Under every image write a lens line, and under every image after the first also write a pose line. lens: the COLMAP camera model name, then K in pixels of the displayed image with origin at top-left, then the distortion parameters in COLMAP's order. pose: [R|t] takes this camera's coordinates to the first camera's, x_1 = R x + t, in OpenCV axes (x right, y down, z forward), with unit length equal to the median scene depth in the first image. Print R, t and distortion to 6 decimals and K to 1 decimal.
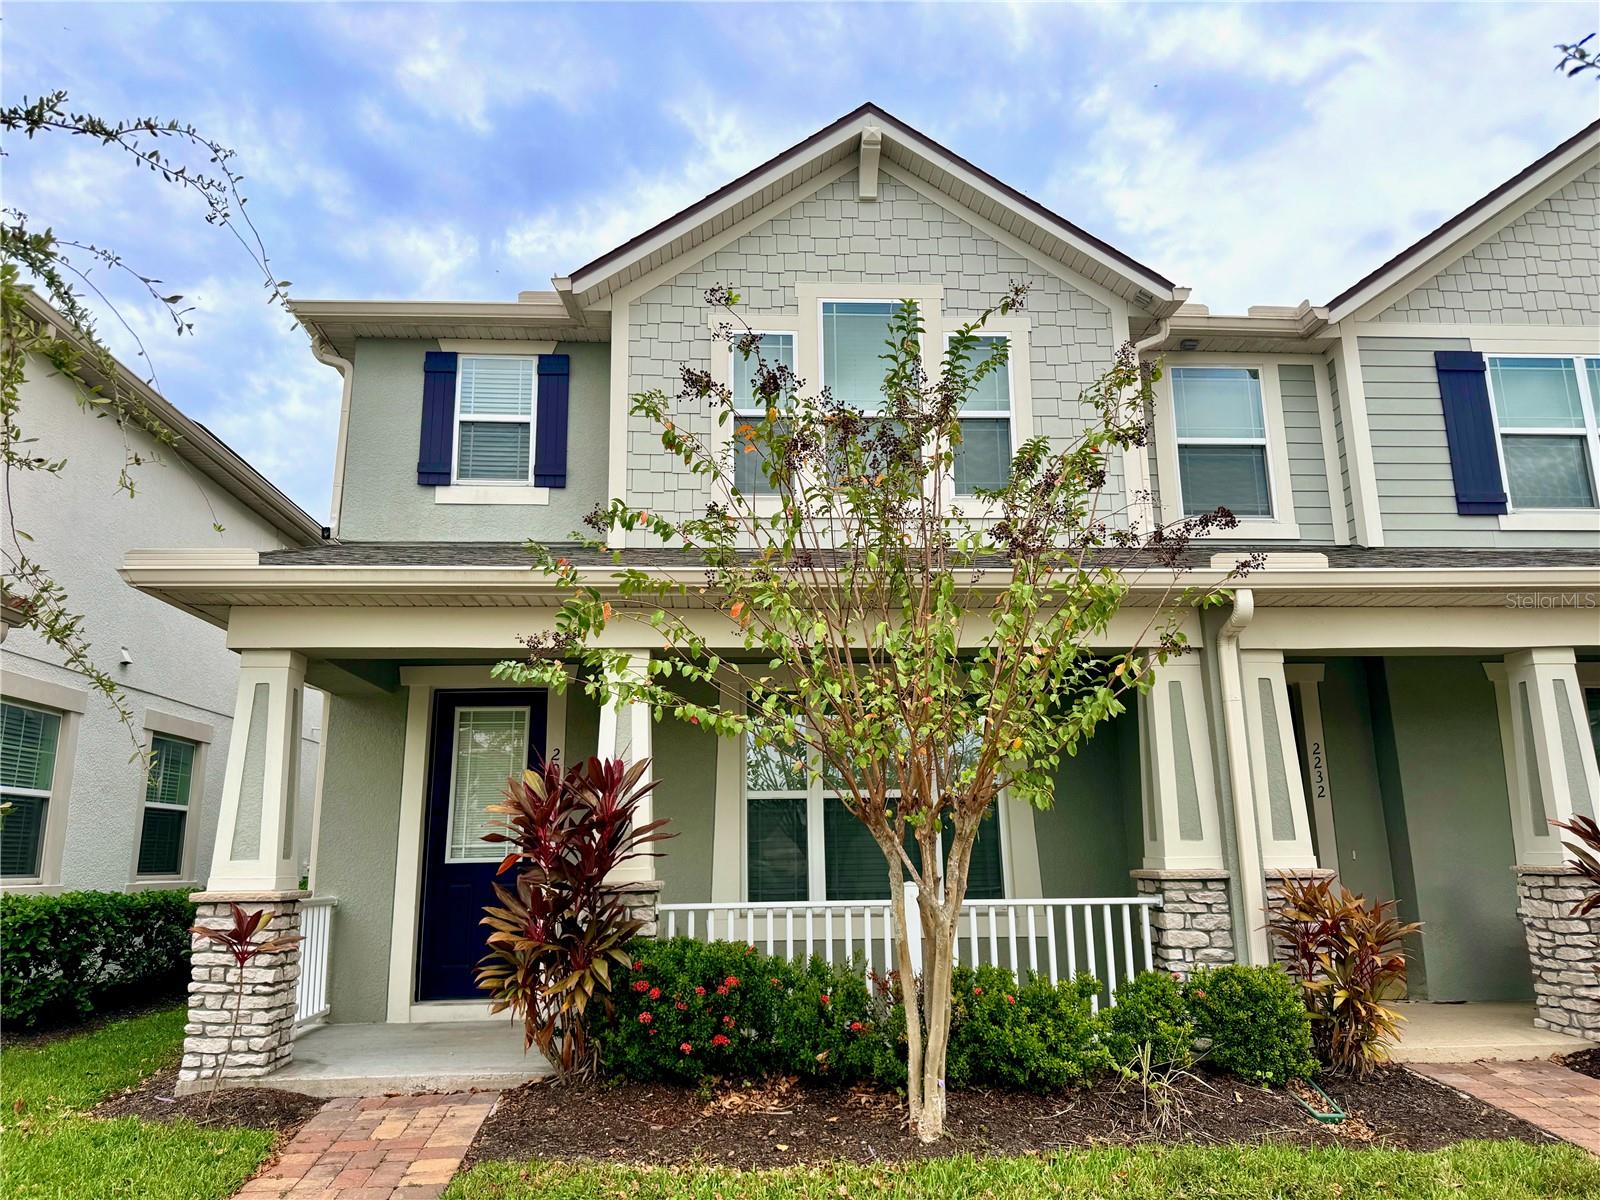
lens RADIAL K [[1128.9, 0, 804.6], [0, 1128.9, 605.8], [0, 0, 1]] dist [0.042748, -0.053301]
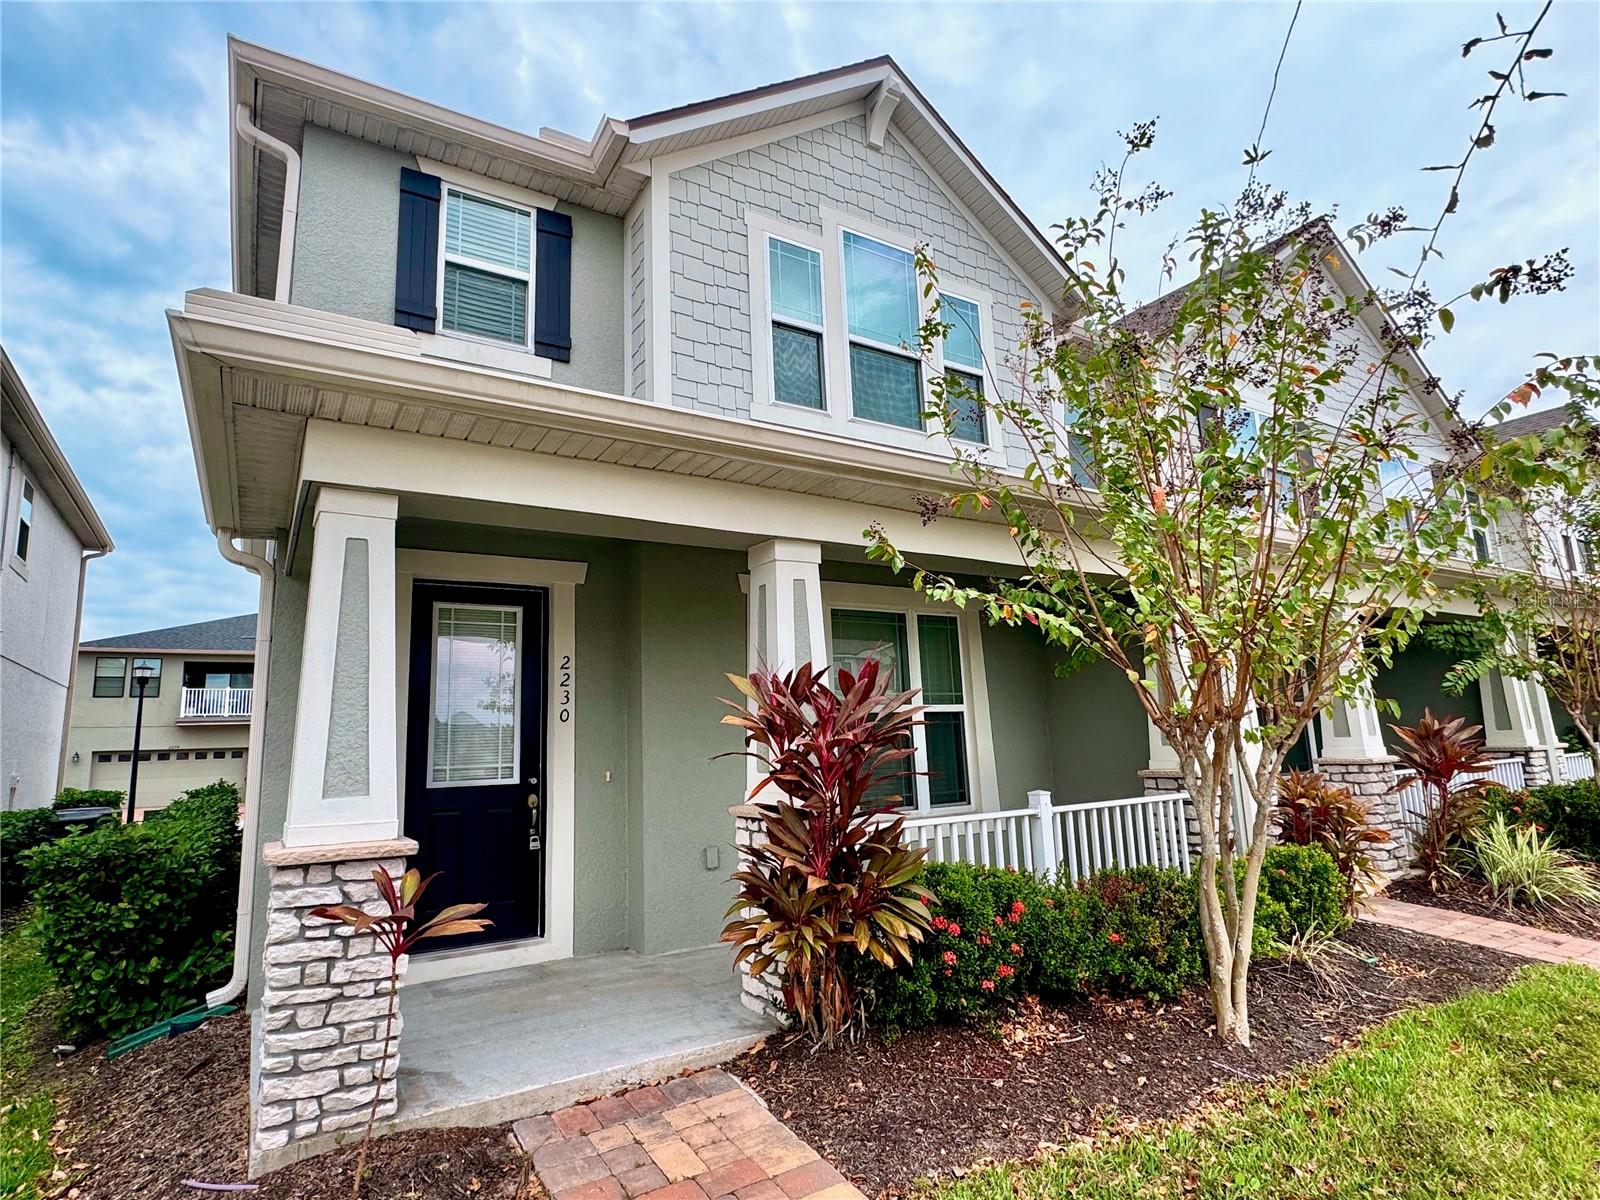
lens RADIAL K [[863.9, 0, 799.5], [0, 863.9, 596.6], [0, 0, 1]] dist [-0.006958, 0.000649]
pose [[0.877981, 0.064051, 0.474391, -0.399551], [-0.077825, 0.996922, 0.009433, 0.063559], [-0.472327, -0.045202, 0.880264, 0.342358]]
